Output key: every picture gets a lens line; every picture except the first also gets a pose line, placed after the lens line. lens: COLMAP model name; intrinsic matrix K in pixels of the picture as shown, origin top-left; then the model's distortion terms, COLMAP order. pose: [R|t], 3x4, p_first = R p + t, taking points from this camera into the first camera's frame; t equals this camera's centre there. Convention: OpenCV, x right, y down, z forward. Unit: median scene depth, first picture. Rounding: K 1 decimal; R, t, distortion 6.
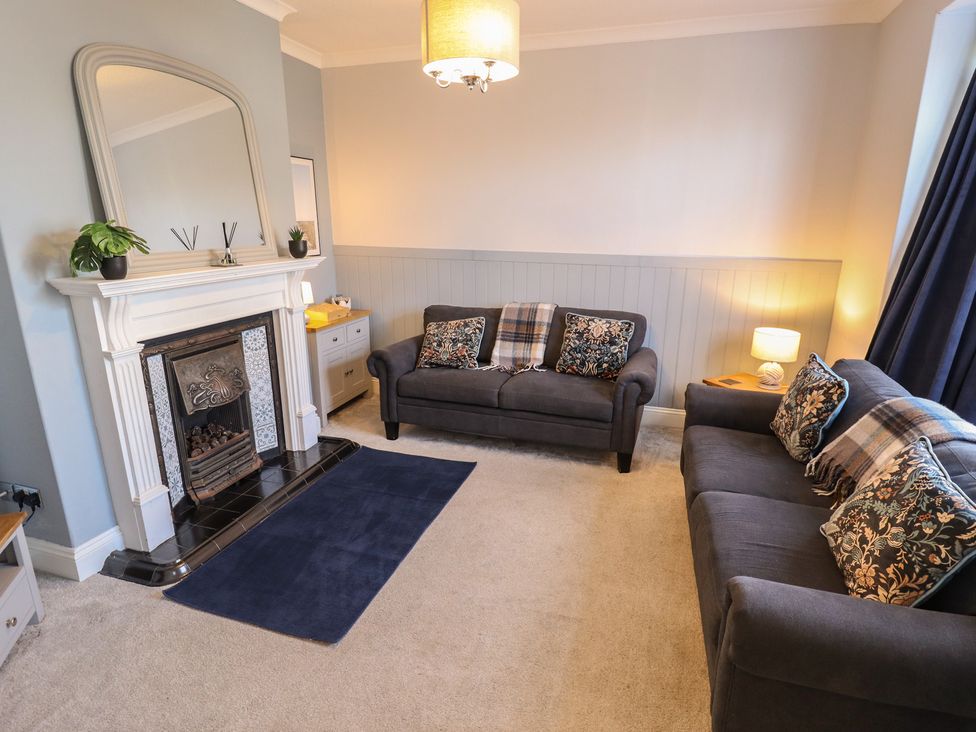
lens RADIAL K [[520.0, 0, 490.9], [0, 520.0, 363.5], [0, 0, 1]] dist [0.003953, -0.018911]
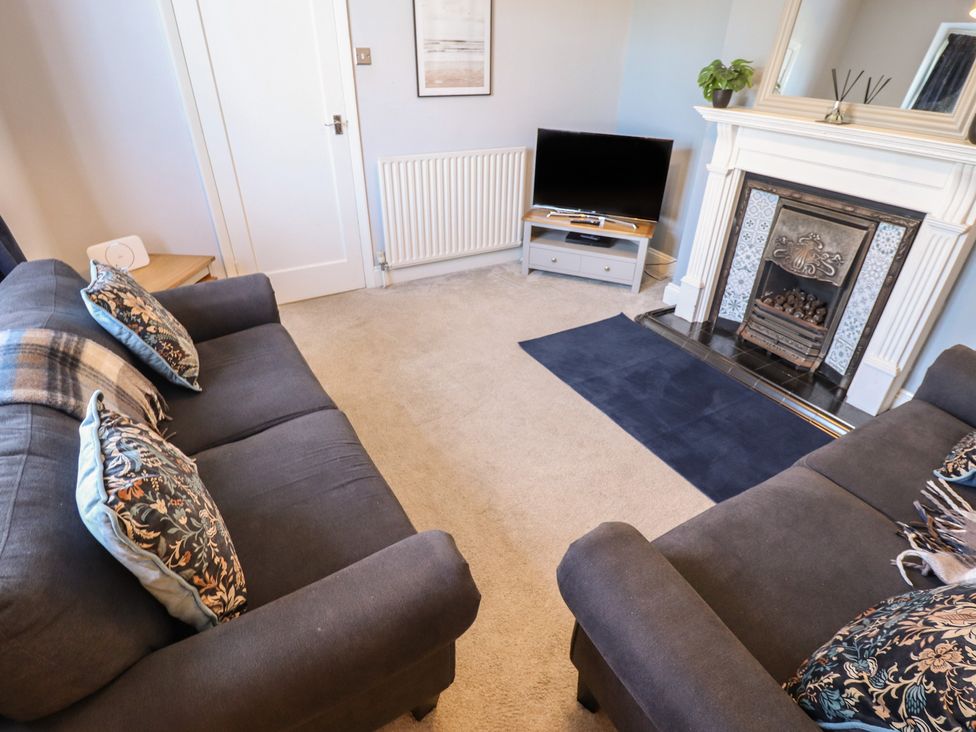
lens RADIAL K [[520.0, 0, 490.9], [0, 520.0, 363.5], [0, 0, 1]] dist [0.003953, -0.018911]
pose [[-0.659036, 0.388354, -0.644091, 0.459433], [-0.214673, 0.723623, 0.655962, -0.262907], [0.720824, 0.570571, -0.393524, 0.884342]]
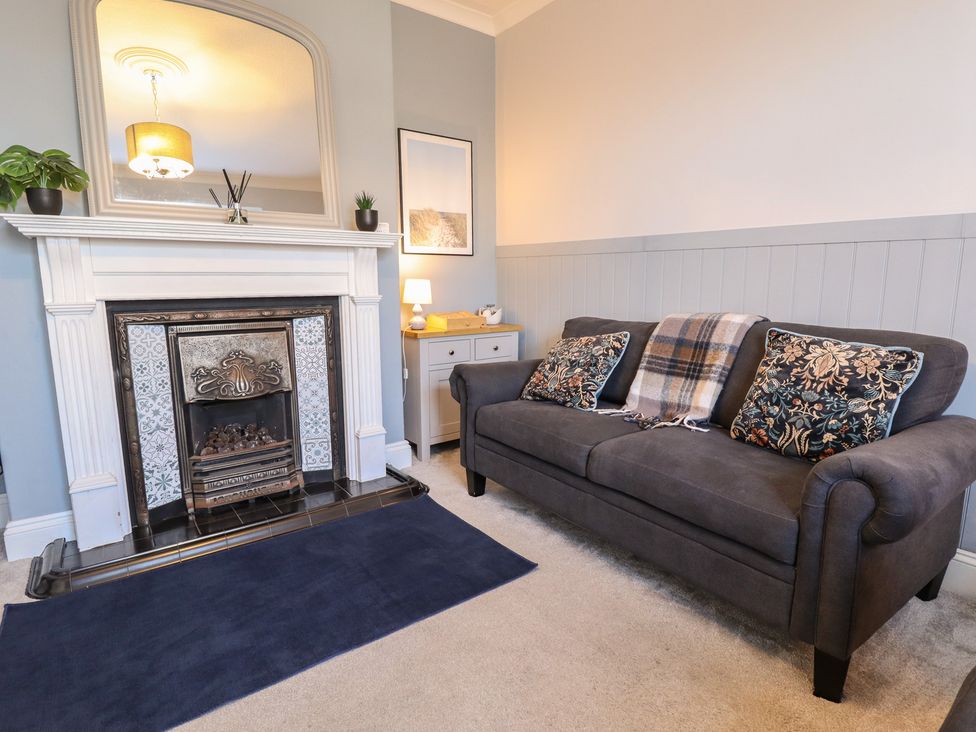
lens RADIAL K [[520.0, 0, 490.9], [0, 520.0, 363.5], [0, 0, 1]] dist [0.003953, -0.018911]
pose [[0.819444, 0.087222, -0.566484, 0.225436], [-0.149390, 0.986694, -0.064176, 0.013185], [0.553348, 0.137216, 0.821570, 0.441154]]
